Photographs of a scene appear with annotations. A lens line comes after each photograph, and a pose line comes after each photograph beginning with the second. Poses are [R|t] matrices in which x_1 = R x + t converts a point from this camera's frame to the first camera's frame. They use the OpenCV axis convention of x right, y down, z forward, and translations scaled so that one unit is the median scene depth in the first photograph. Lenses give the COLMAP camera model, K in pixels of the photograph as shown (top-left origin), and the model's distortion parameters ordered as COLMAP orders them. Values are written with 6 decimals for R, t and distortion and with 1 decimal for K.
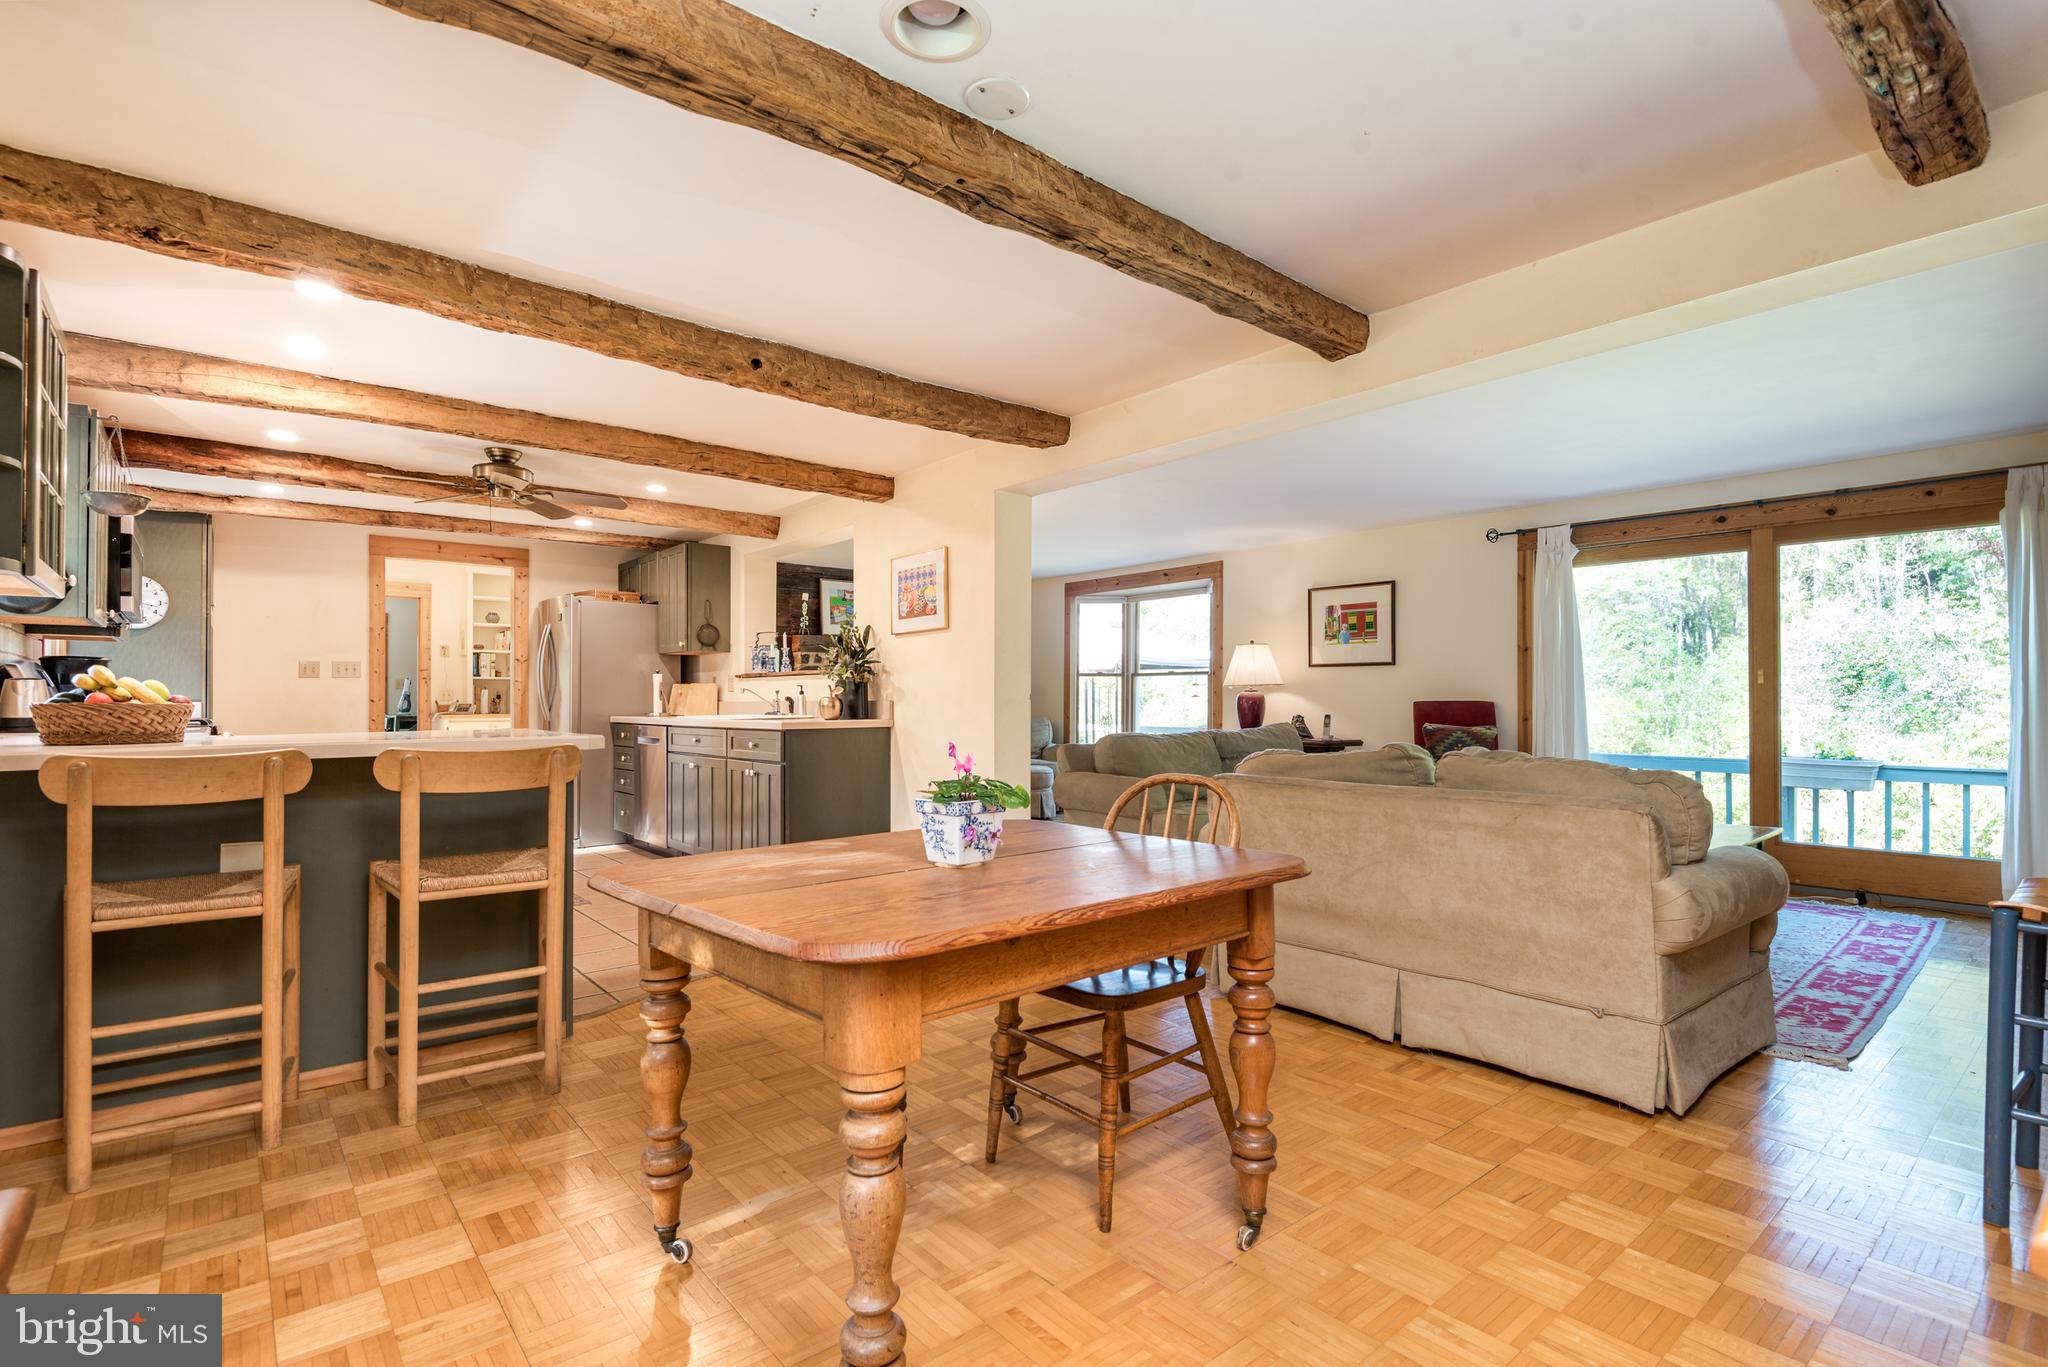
lens RADIAL K [[979.1, 0, 1033.7], [0, 979.1, 696.7], [0, 0, 1]] dist [0.000841, -0.001184]
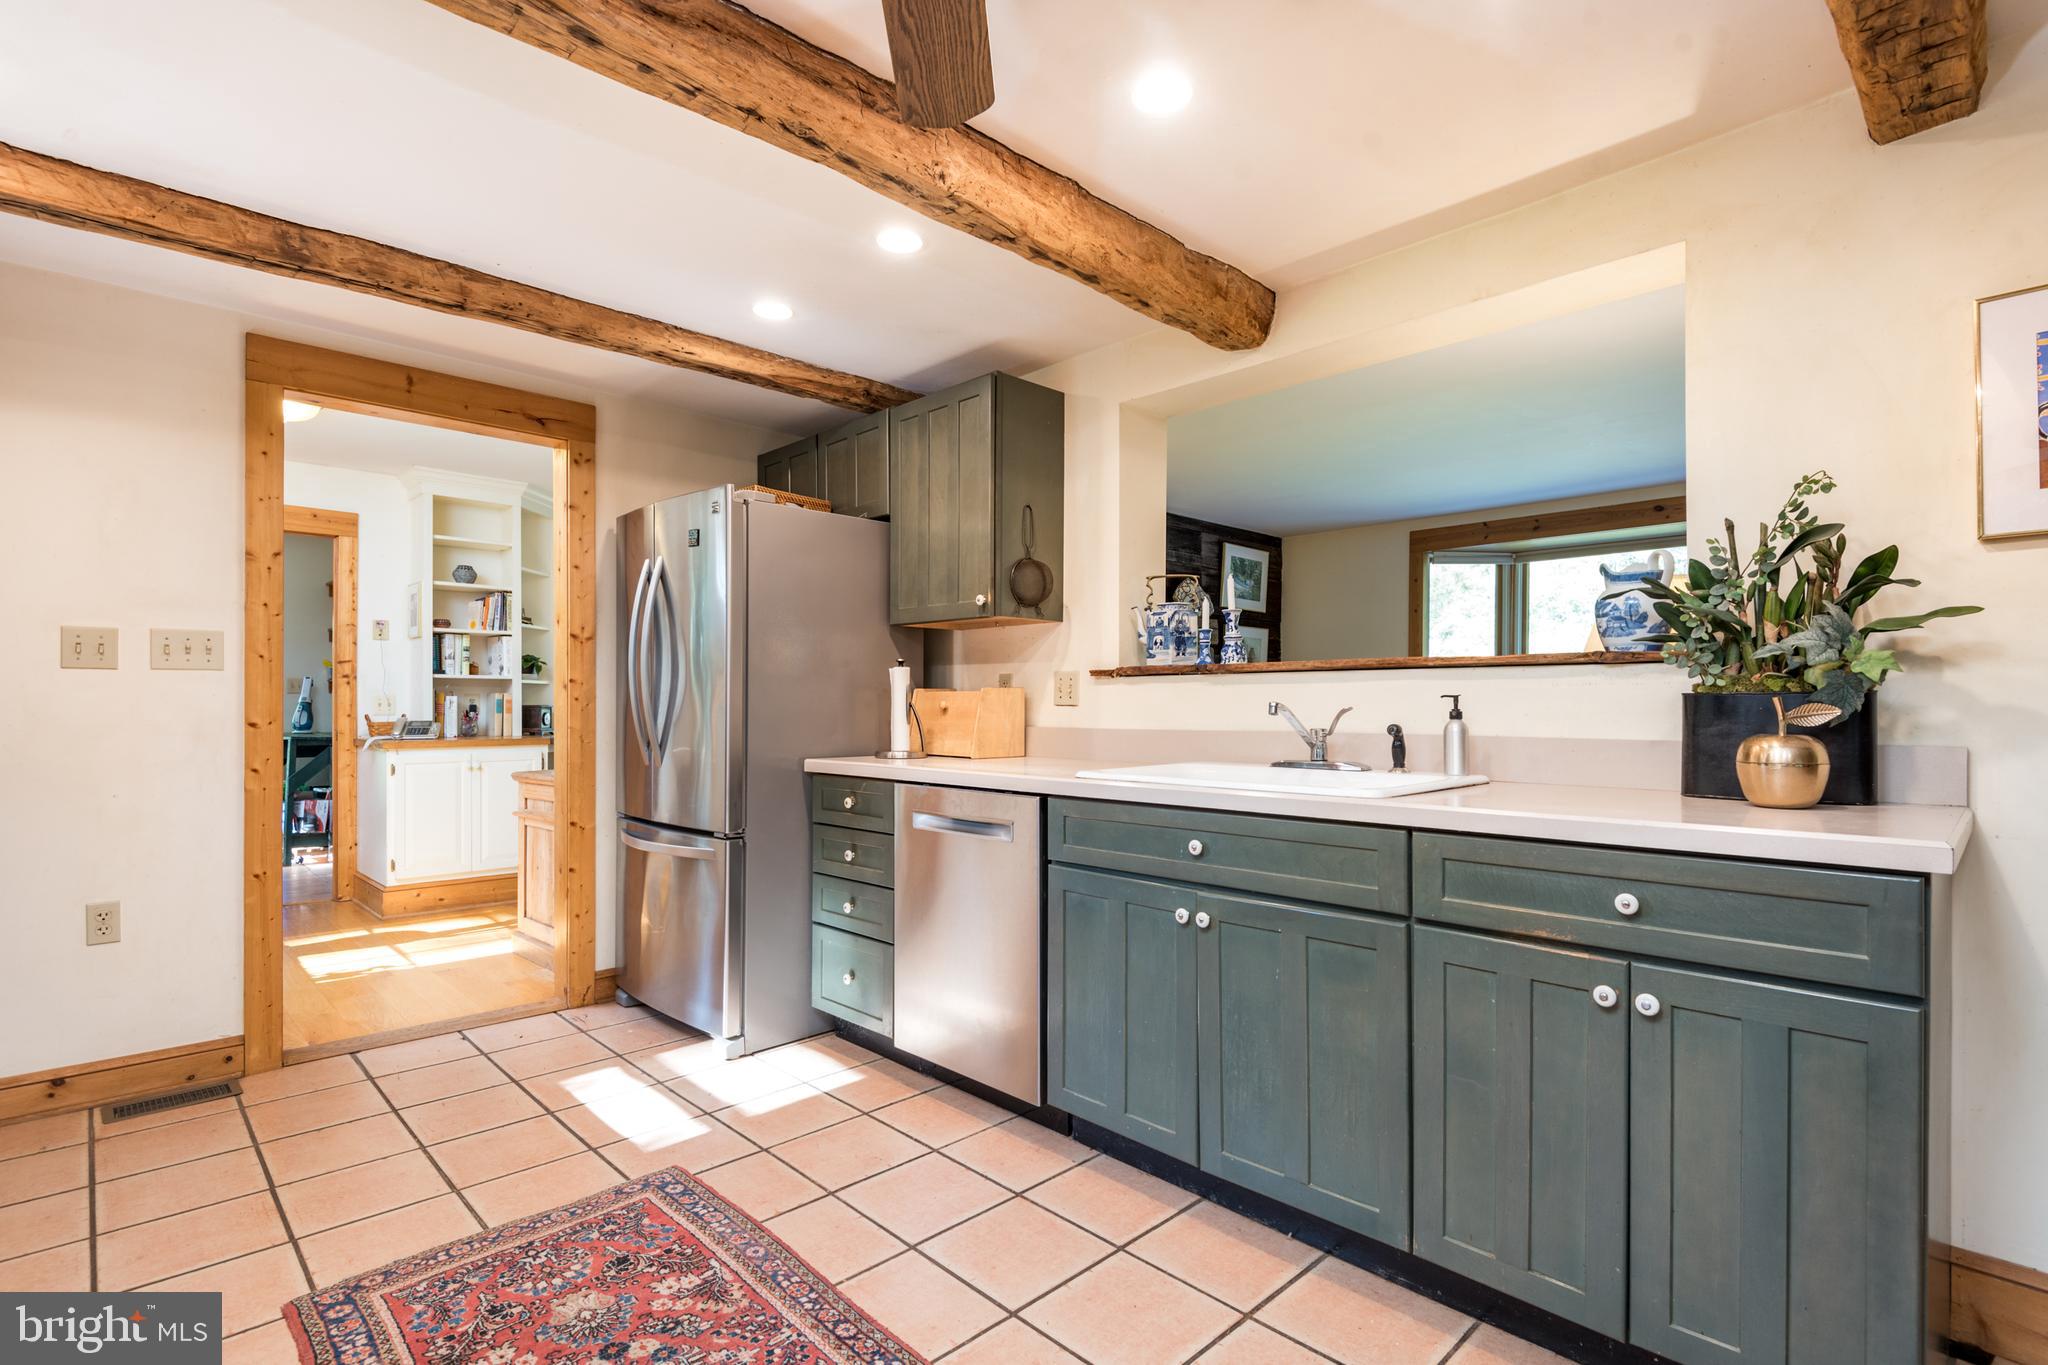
lens RADIAL K [[979.1, 0, 1005.4], [0, 979.1, 704.8], [0, 0, 1]] dist [0.000841, -0.001184]
pose [[0.997888, 0.004307, 0.064822, -0.354810], [-0.004462, 0.999988, 0.002249, -0.006502], [-0.064811, -0.002533, 0.997894, 0.521976]]
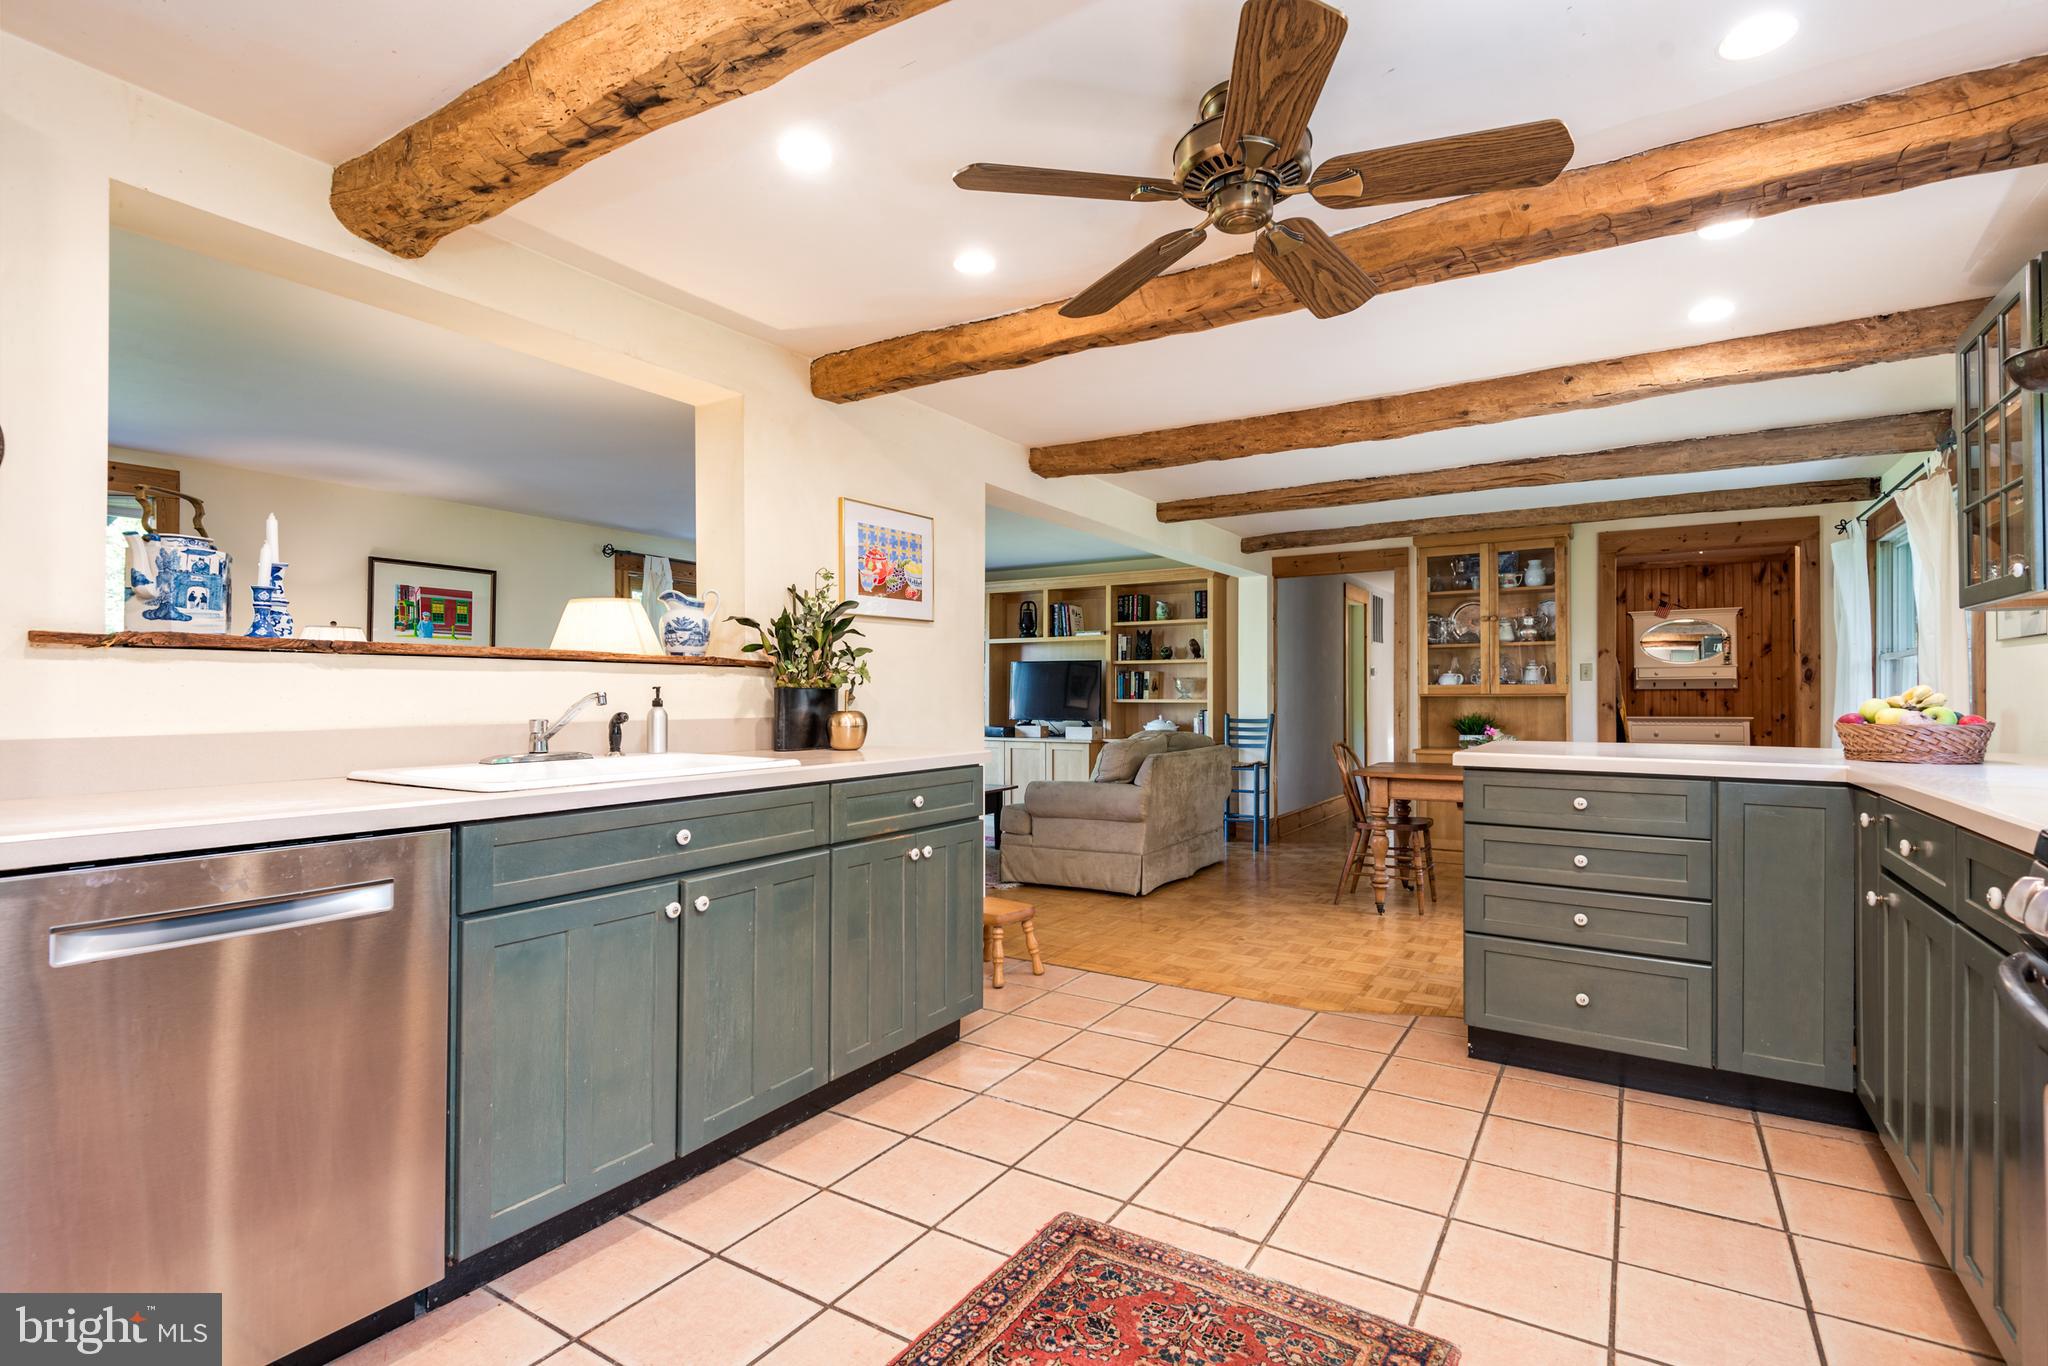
lens RADIAL K [[979.1, 0, 1027.7], [0, 979.1, 685.1], [0, 0, 1]] dist [0.000841, -0.001184]
pose [[-0.319079, 0.013689, 0.947629, -0.597405], [-0.001411, 0.999888, -0.014919, -0.004626], [-0.947727, -0.006098, -0.319024, 0.813435]]
